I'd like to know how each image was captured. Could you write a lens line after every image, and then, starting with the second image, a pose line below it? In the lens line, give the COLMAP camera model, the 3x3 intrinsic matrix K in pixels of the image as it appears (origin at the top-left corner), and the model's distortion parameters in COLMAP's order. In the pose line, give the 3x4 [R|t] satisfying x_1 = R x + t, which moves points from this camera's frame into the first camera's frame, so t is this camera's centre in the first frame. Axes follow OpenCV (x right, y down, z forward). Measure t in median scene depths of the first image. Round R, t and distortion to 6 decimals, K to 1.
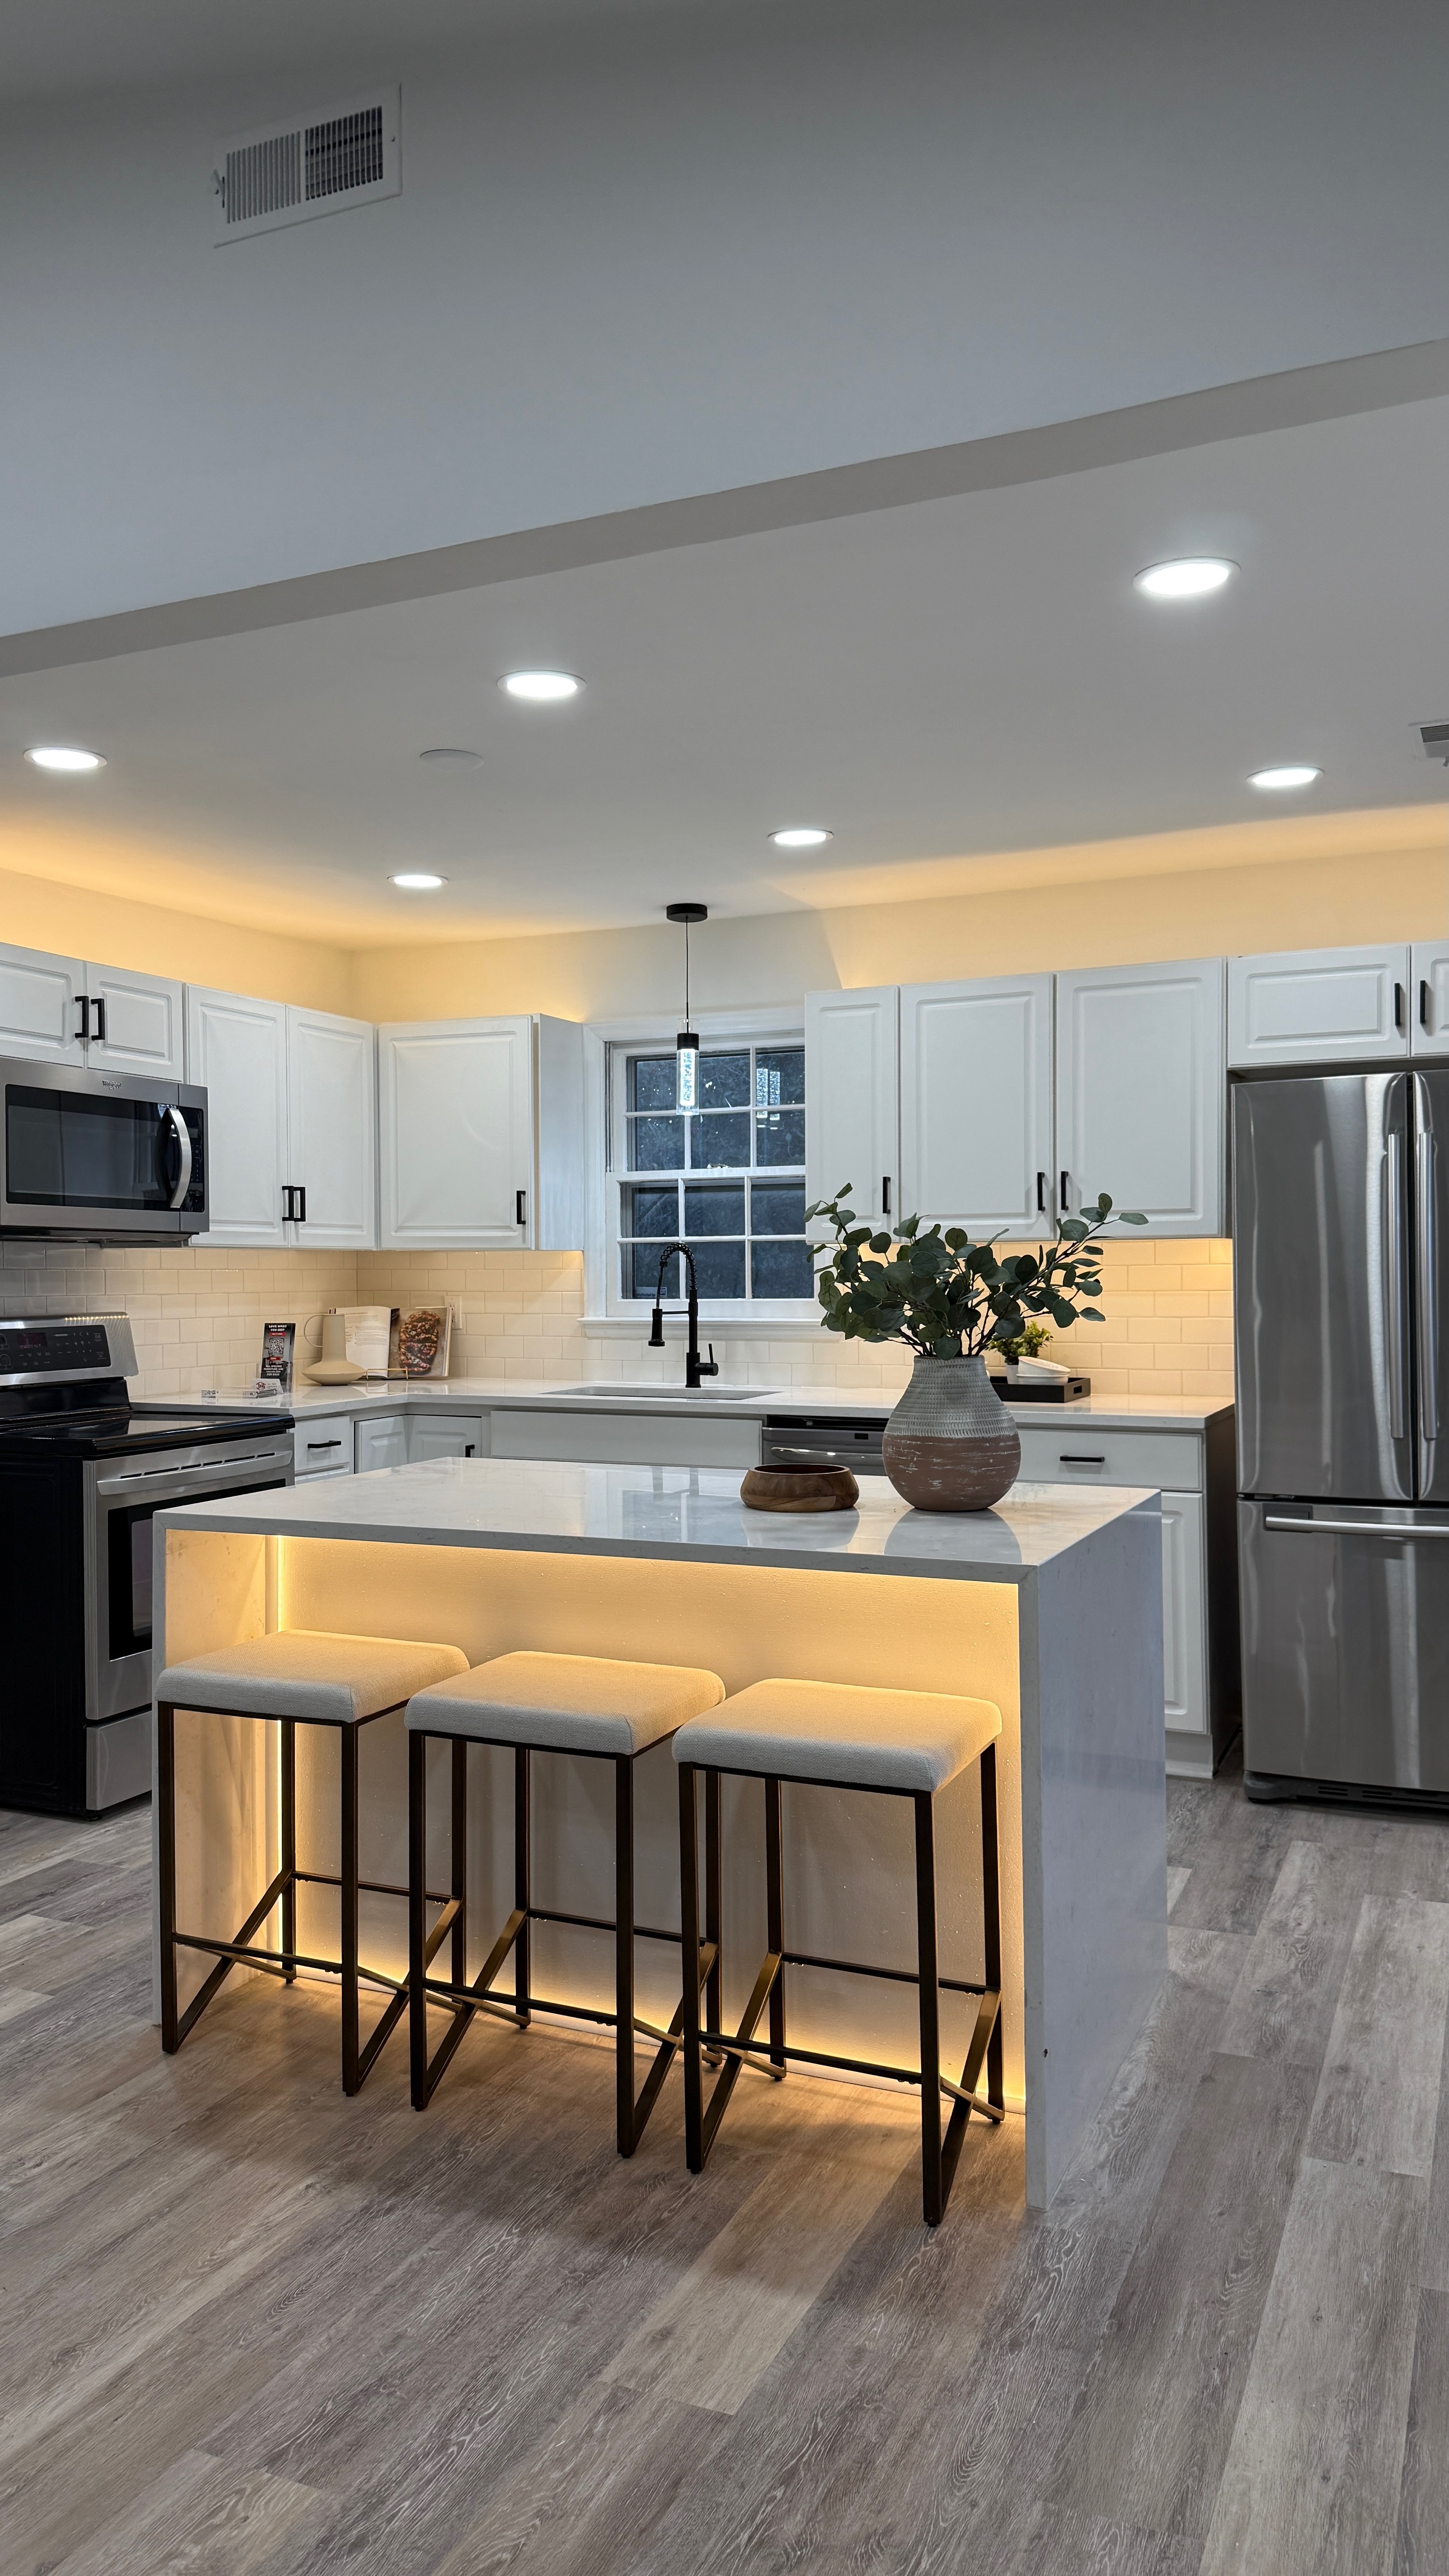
lens RADIAL K [[1768.2, 0, 727.6], [0, 1768.2, 1281.1], [0, 0, 1]] dist [0.005400, 0.000525]
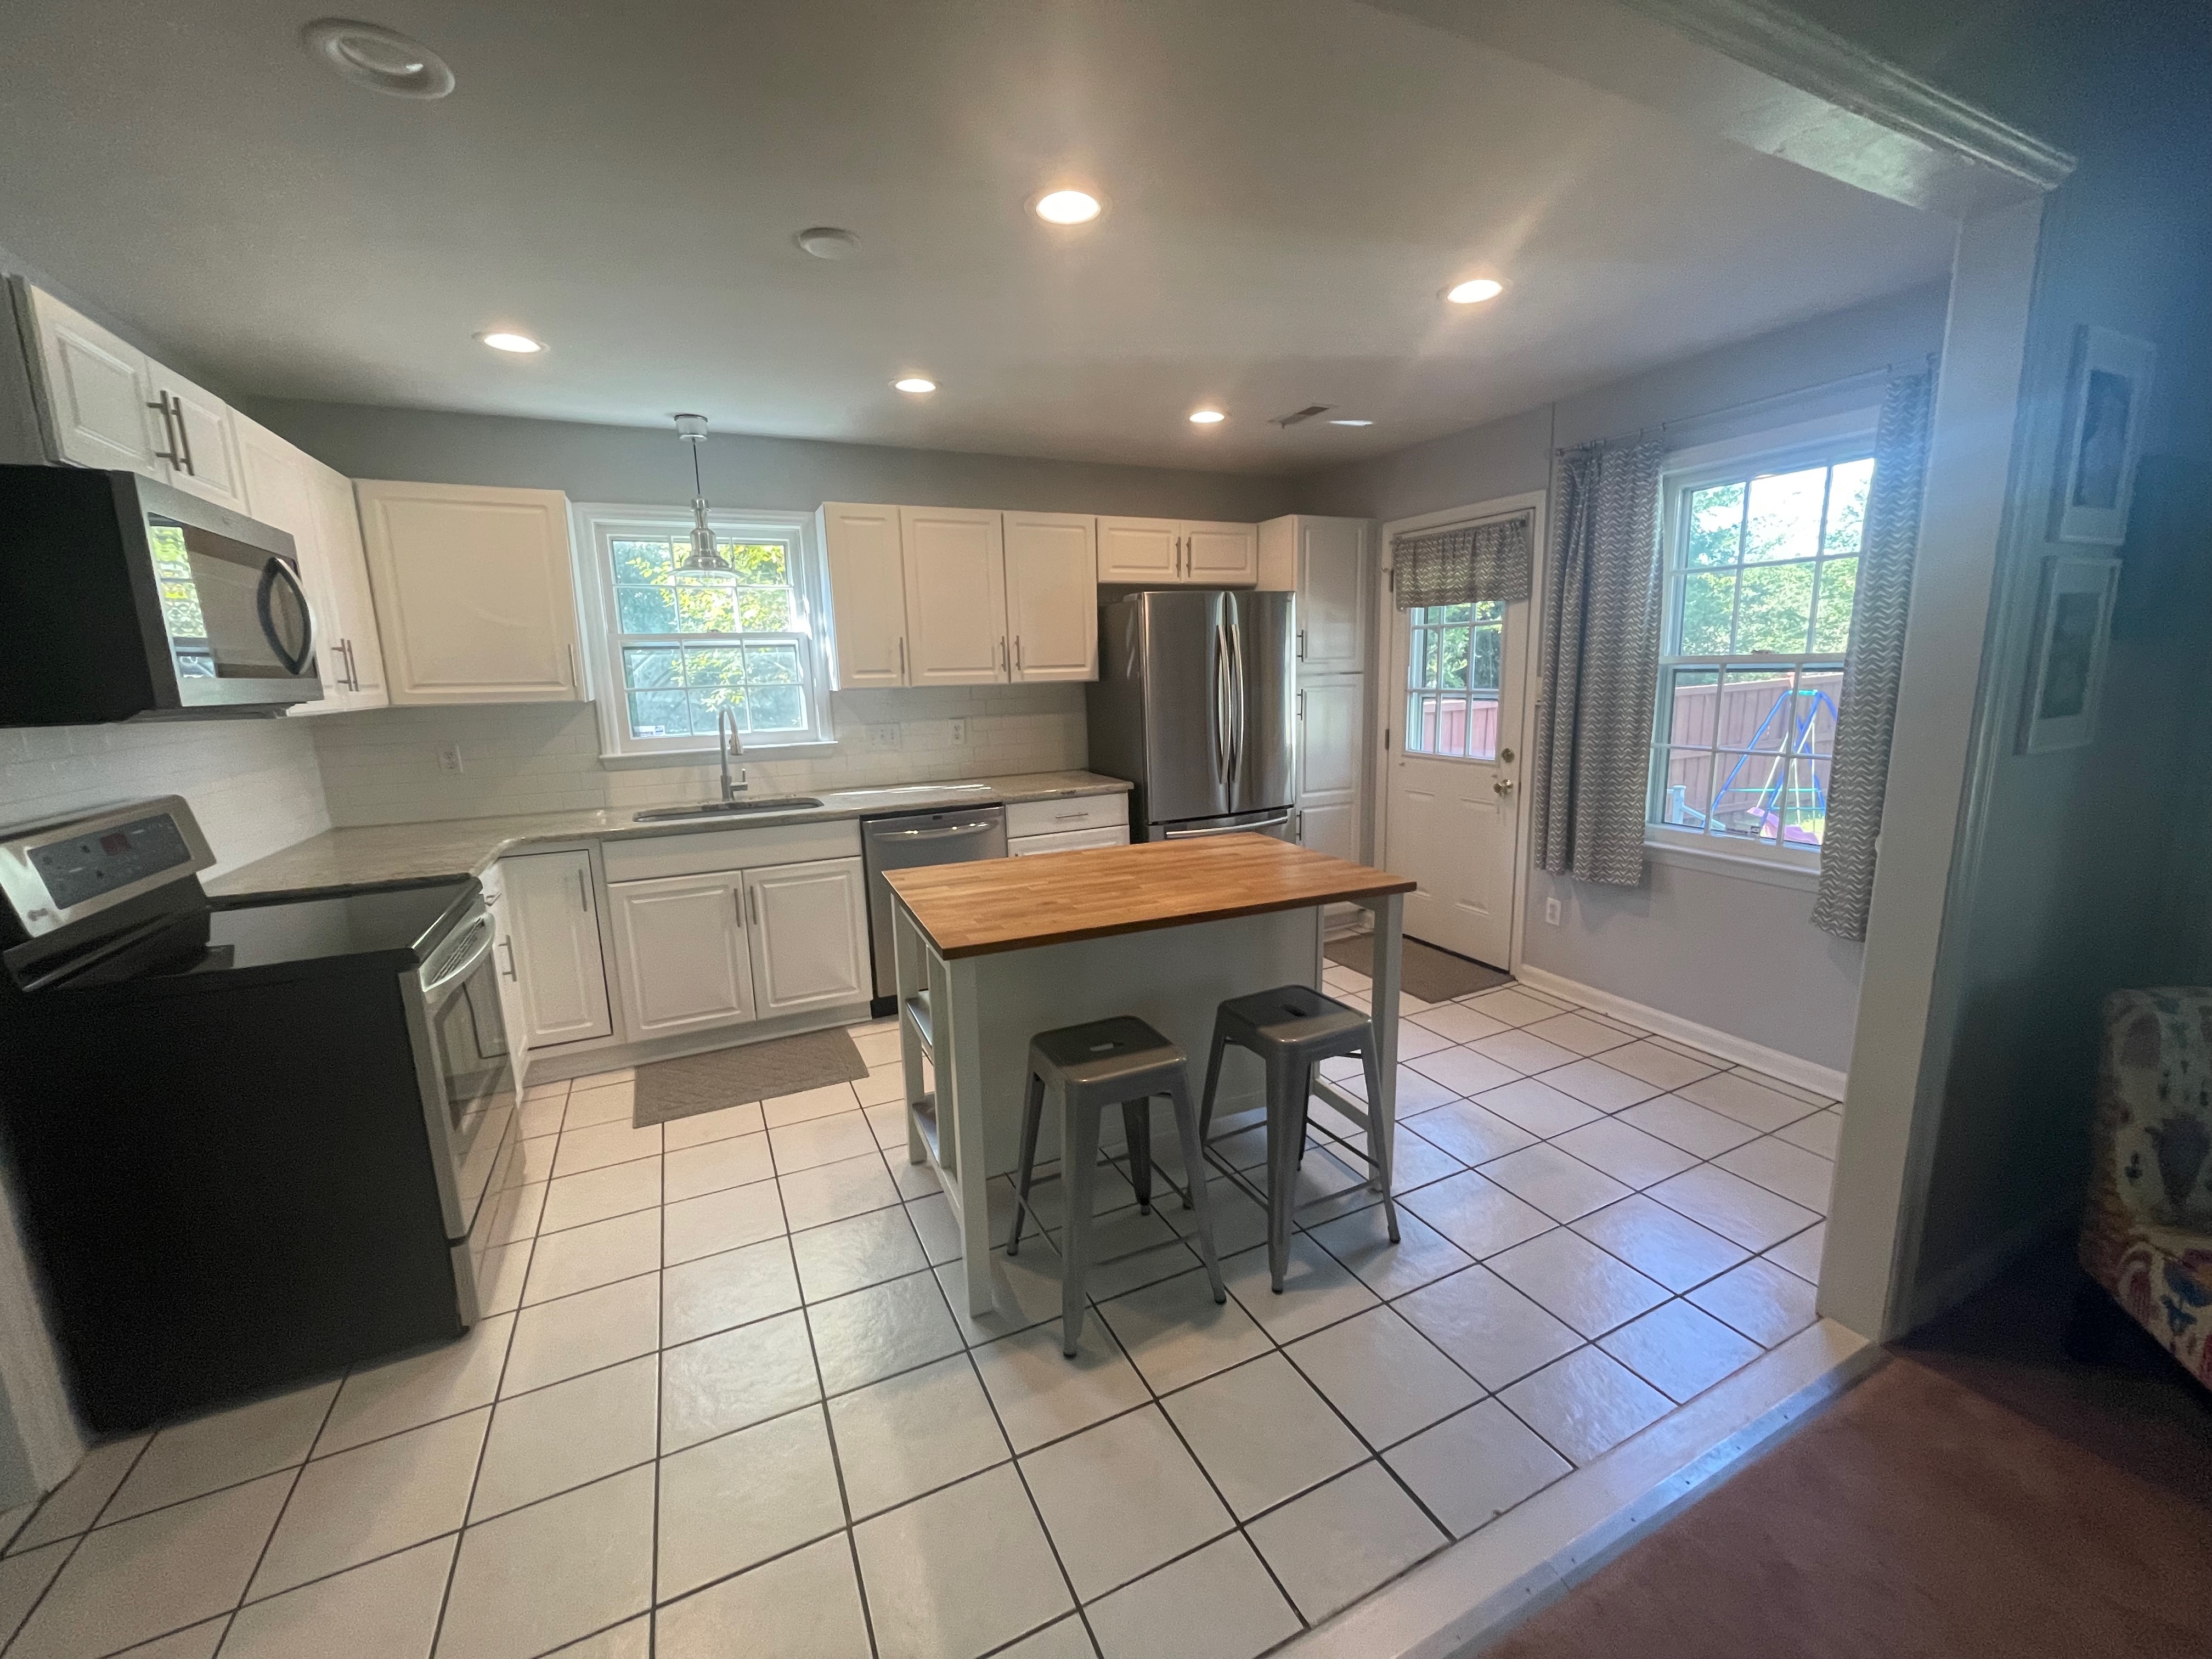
lens RADIAL K [[898.3, 0, 1116.6], [0, 898.3, 831.6], [0, 0, 1]] dist [-0.000472, -0.000112]
pose [[0.639885, -0.148729, 0.753941, -0.393255], [0.029285, 0.985099, 0.169475, -0.027219], [-0.767913, -0.086365, 0.634706, 0.380468]]
